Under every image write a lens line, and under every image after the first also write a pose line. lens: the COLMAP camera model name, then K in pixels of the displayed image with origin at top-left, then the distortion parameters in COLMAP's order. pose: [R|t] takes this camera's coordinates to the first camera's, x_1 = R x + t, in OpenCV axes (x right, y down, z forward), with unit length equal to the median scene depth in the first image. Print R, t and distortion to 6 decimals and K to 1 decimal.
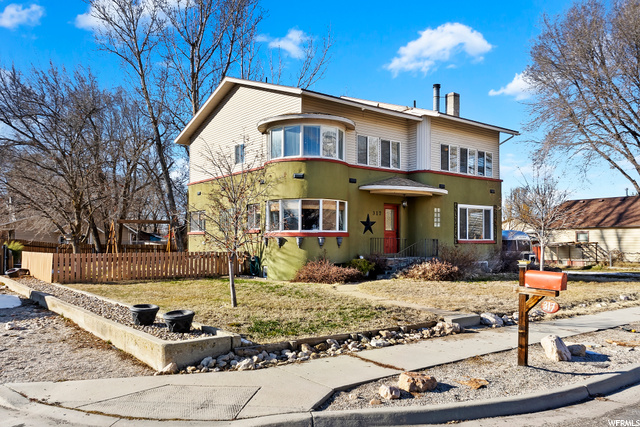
lens RADIAL K [[510.8, 0, 319.2], [0, 510.8, 244.8], [0, 0, 1]] dist [-0.004705, -0.000792]
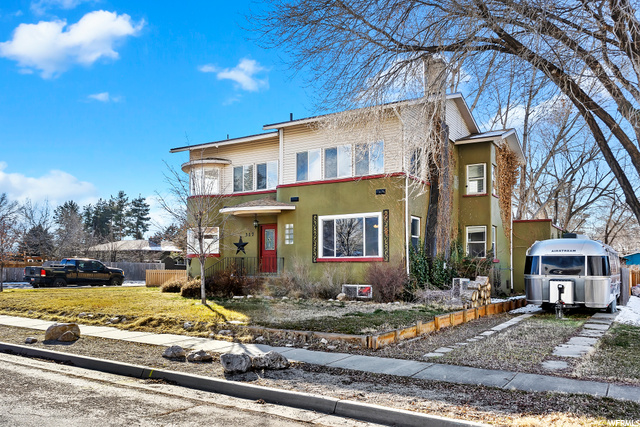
lens RADIAL K [[510.8, 0, 319.2], [0, 510.8, 244.8], [0, 0, 1]] dist [-0.004705, -0.000792]
pose [[0.335905, -0.035808, -0.941215, 1.186597], [-0.003428, 0.999224, -0.039239, 0.001855], [0.941890, 0.016407, 0.335522, 0.786540]]
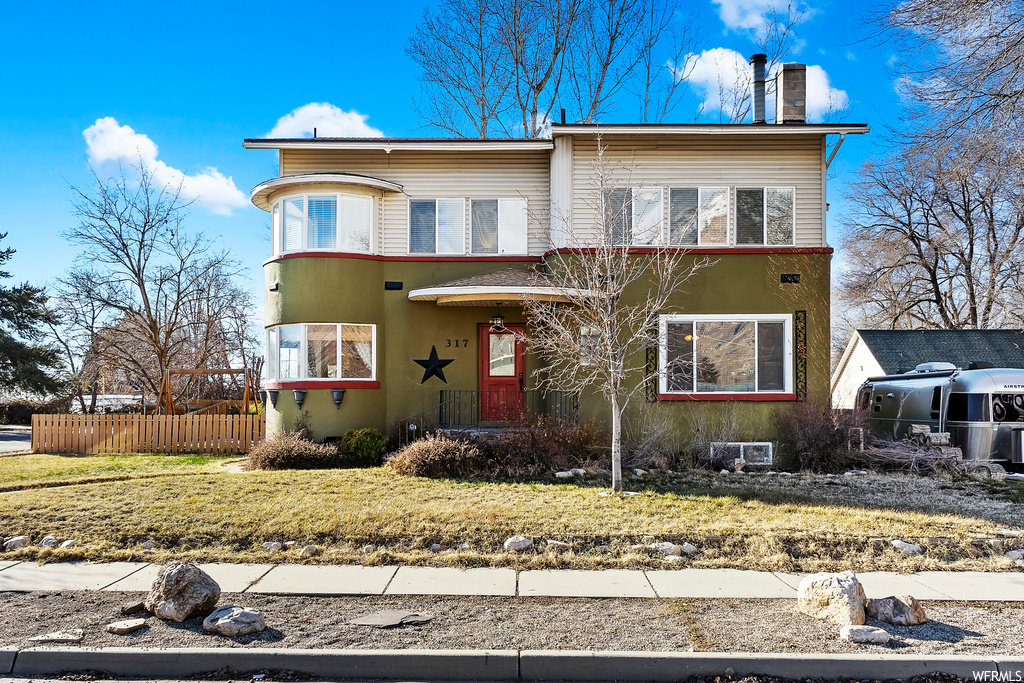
lens RADIAL K [[817.3, 0, 510.7], [0, 817.3, 391.6], [0, 0, 1]] dist [-0.004705, -0.000792]
pose [[0.778950, -0.006391, -0.627054, 0.686487], [-0.004211, 0.999872, -0.015423, 0.000126], [0.627072, 0.014654, 0.778823, 0.388504]]
